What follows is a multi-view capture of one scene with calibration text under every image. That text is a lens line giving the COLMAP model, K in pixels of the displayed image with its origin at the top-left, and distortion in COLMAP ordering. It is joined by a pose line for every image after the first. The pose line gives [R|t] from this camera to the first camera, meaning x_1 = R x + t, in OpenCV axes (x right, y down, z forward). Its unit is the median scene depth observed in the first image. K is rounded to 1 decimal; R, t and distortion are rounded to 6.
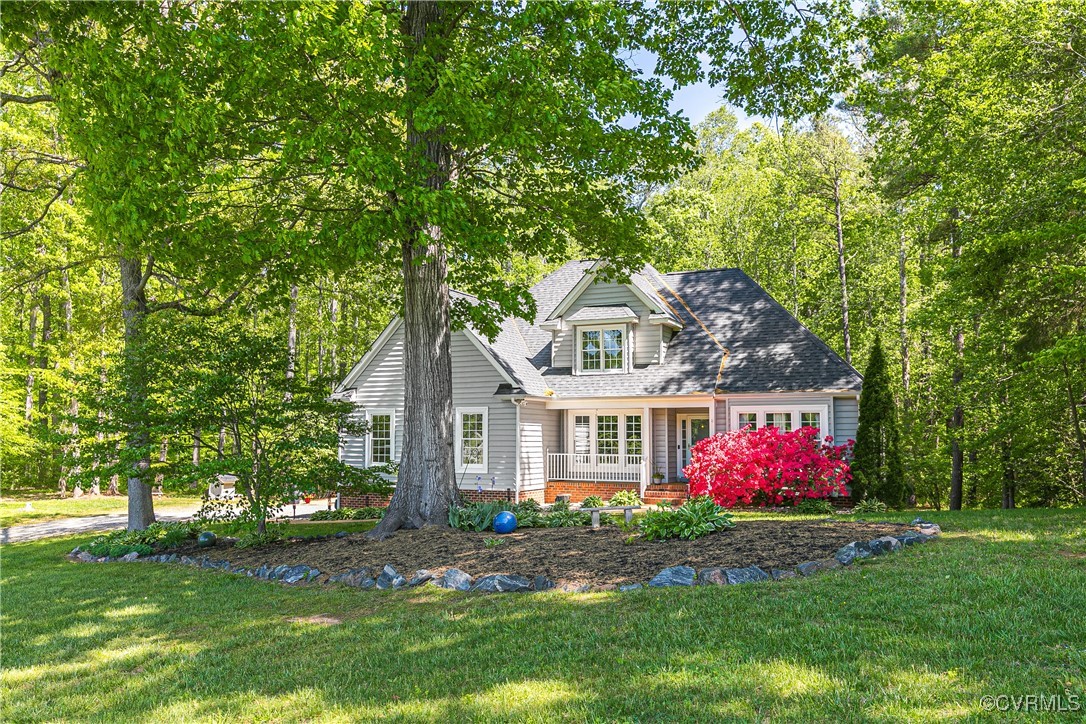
lens RADIAL K [[874.6, 0, 543.0], [0, 874.6, 362.0], [0, 0, 1]] dist [0.002306, -0.000466]
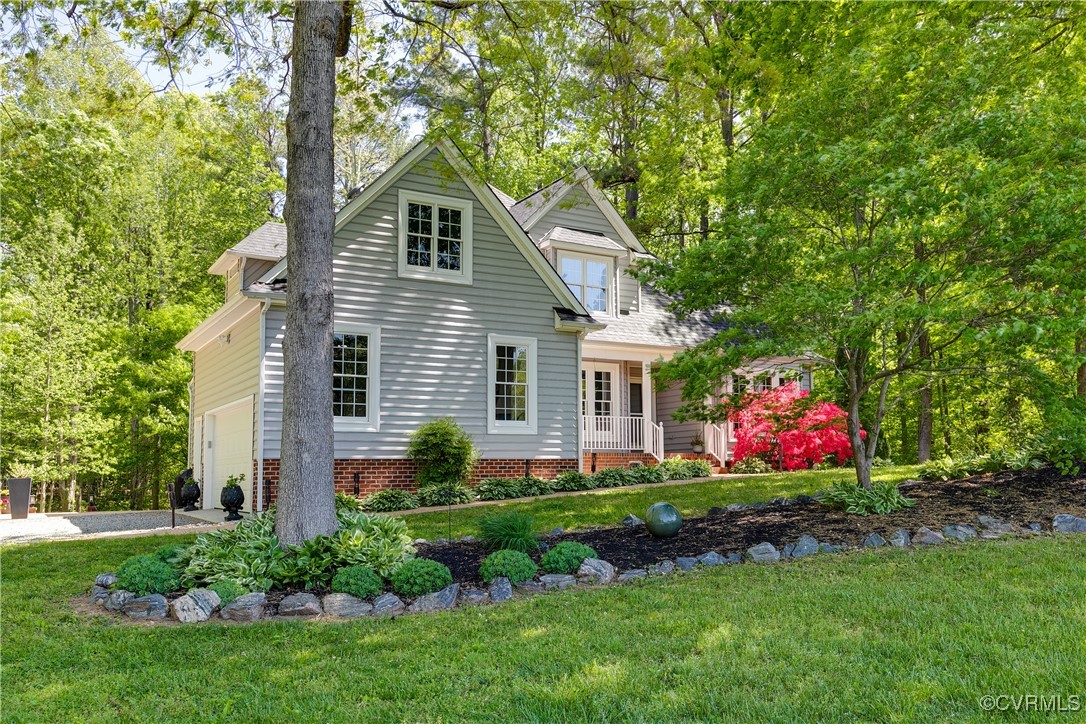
lens RADIAL K [[874.6, 0, 543.0], [0, 874.6, 362.0], [0, 0, 1]] dist [0.002306, -0.000466]
pose [[0.563637, 0.095973, 0.820428, -0.607930], [-0.063208, 0.995326, -0.073008, 0.117606], [-0.823601, -0.010708, 0.567069, 0.596252]]
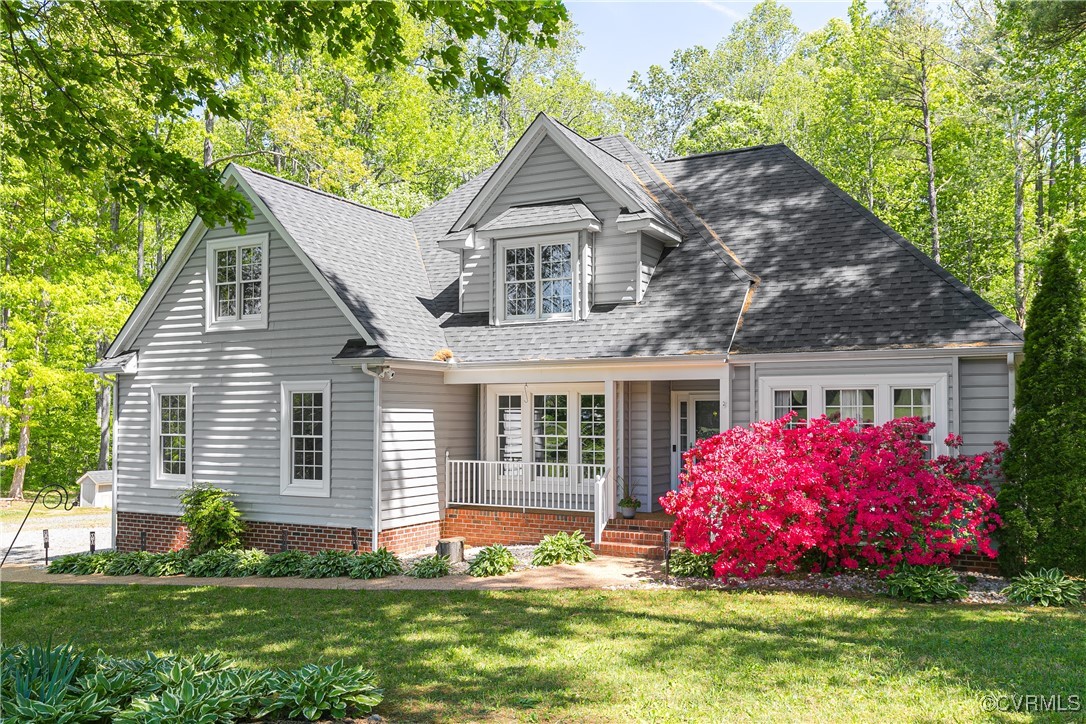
lens RADIAL K [[945.9, 0, 544.3], [0, 945.9, 387.0], [0, 0, 1]] dist [-0.029095, 0.001731]
pose [[0.998951, -0.003926, -0.045633, 0.101911], [0.006438, 0.998464, 0.055031, 0.022329], [0.045347, -0.055267, 0.997441, 0.387265]]
